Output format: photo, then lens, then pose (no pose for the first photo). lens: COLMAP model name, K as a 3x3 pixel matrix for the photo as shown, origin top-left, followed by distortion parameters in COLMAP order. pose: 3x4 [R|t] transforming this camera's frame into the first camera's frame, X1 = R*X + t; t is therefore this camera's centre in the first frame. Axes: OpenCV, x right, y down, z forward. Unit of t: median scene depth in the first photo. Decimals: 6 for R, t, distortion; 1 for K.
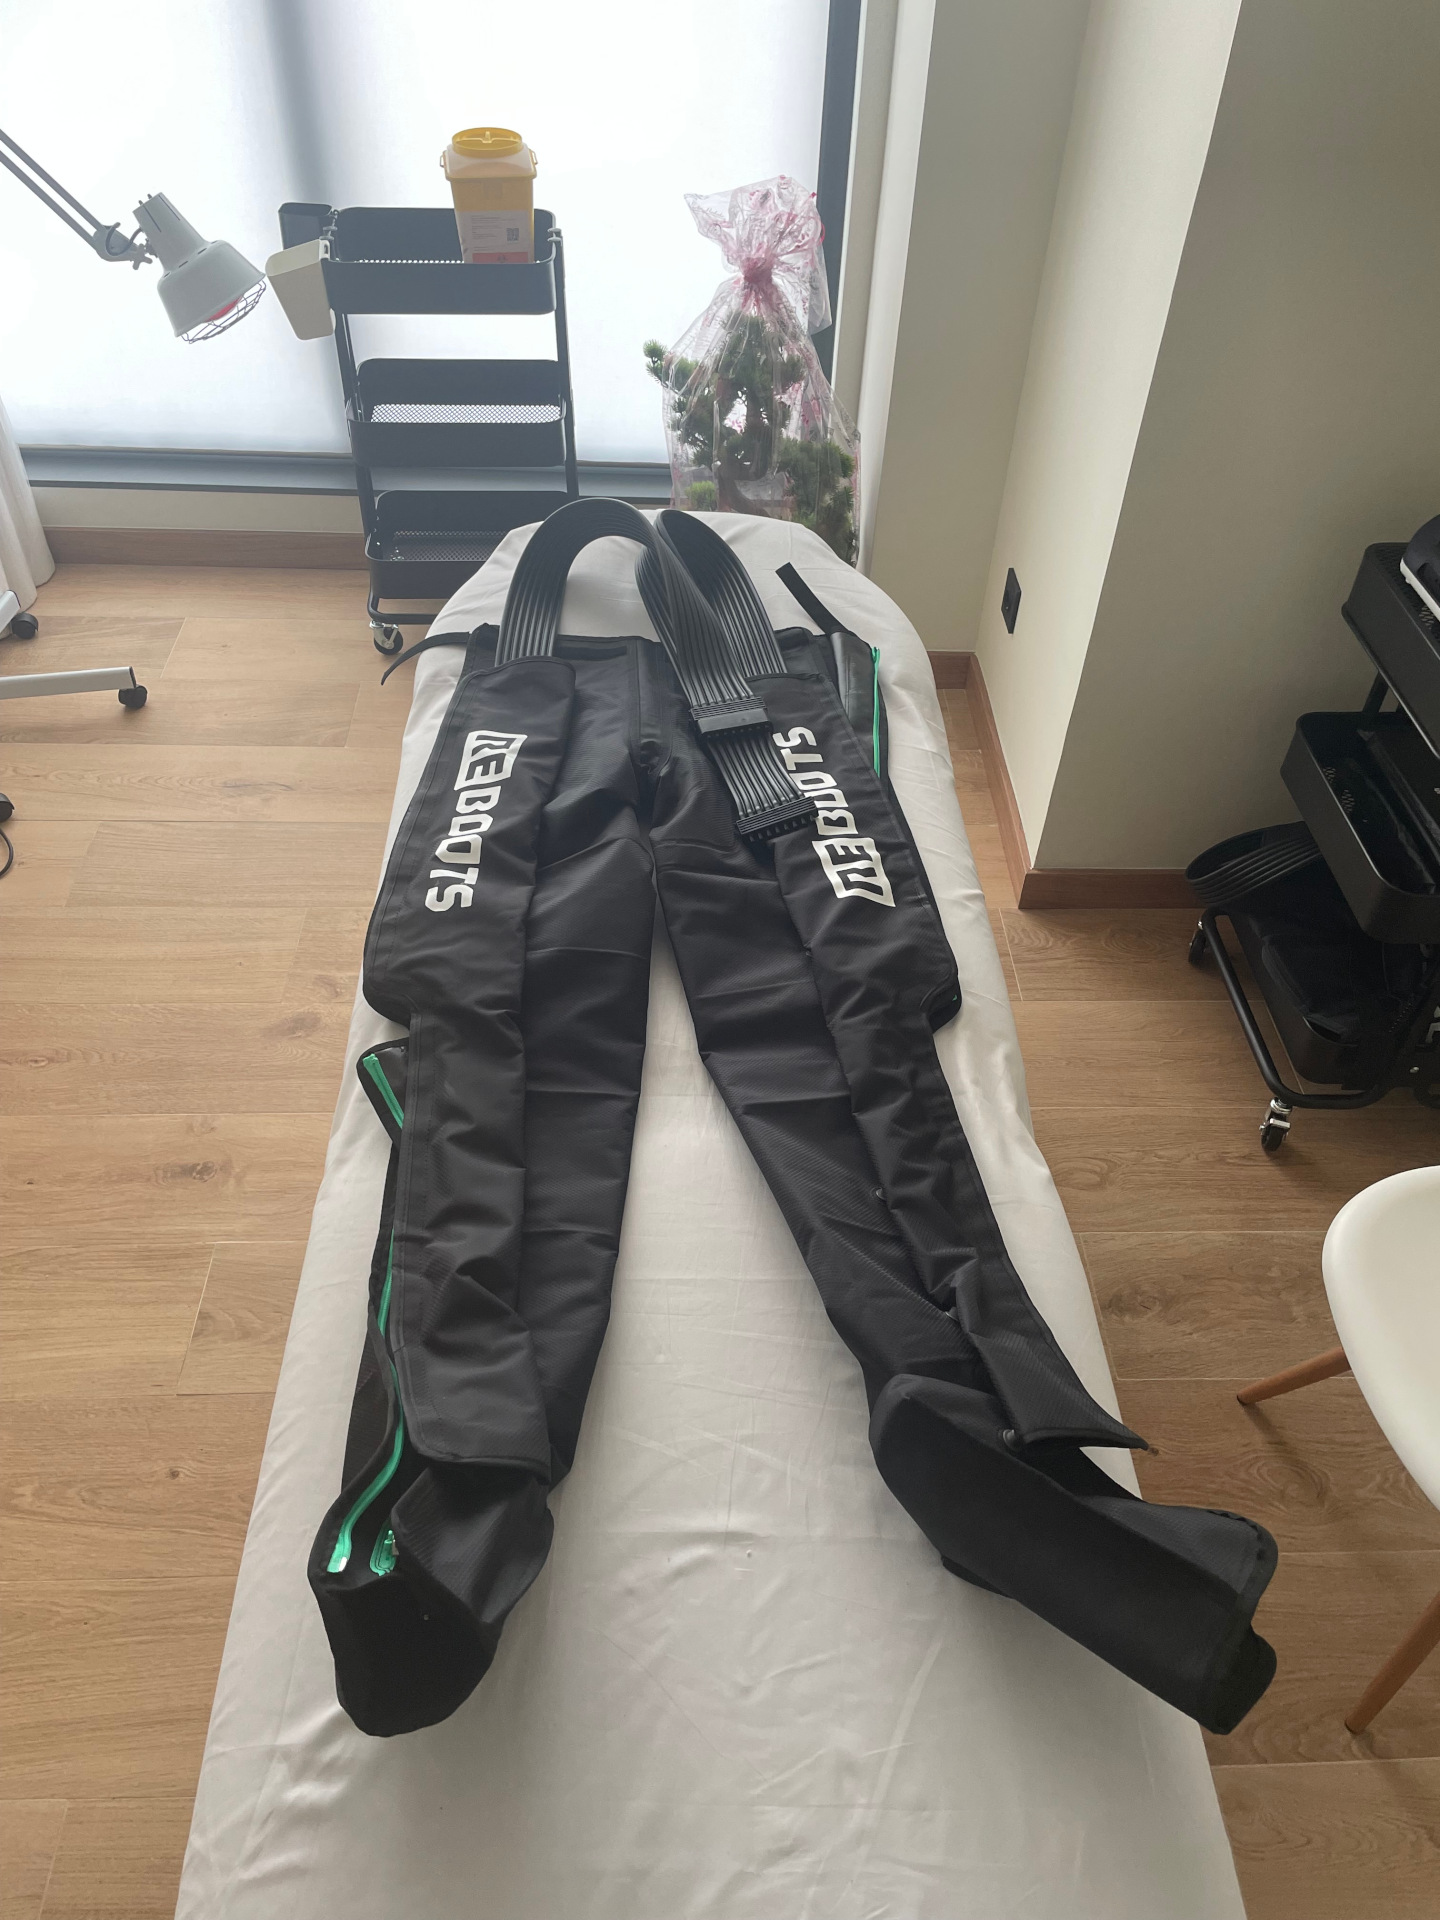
lens RADIAL K [[1435.4, 0, 726.6], [0, 1435.4, 970.8], [0, 0, 1]] dist [0.092686, -0.131218]
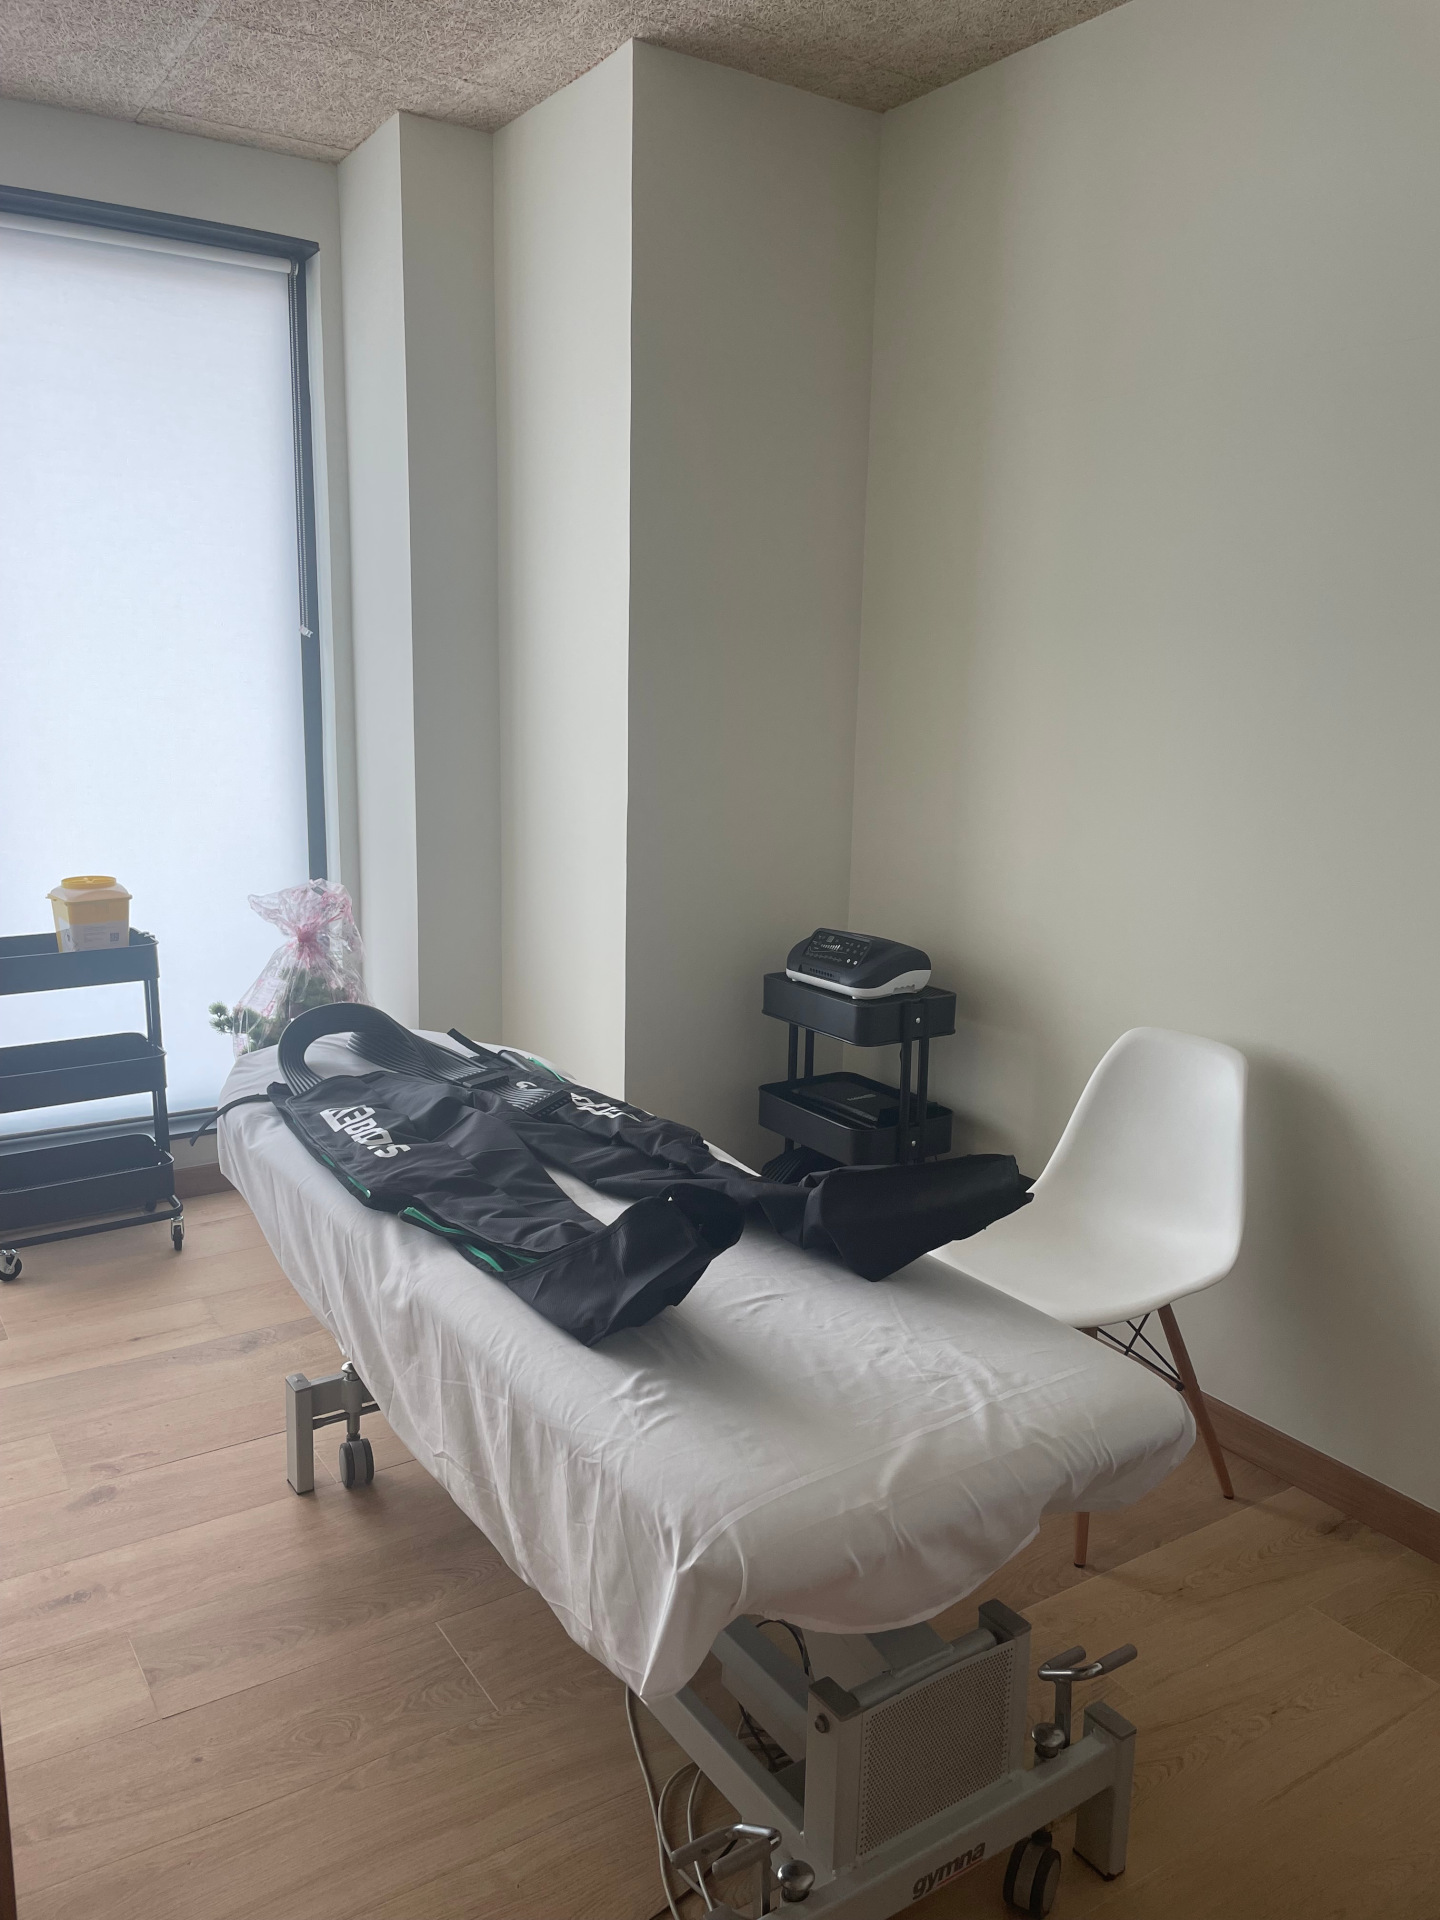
lens RADIAL K [[1440.8, 0, 711.9], [0, 1440.8, 962.0], [0, 0, 1]] dist [0.052320, -0.051549]
pose [[0.857410, -0.114289, 0.501782, -0.553456], [0.365451, 0.821715, -0.437298, 0.494515], [-0.362344, 0.558321, 0.746314, -0.324389]]
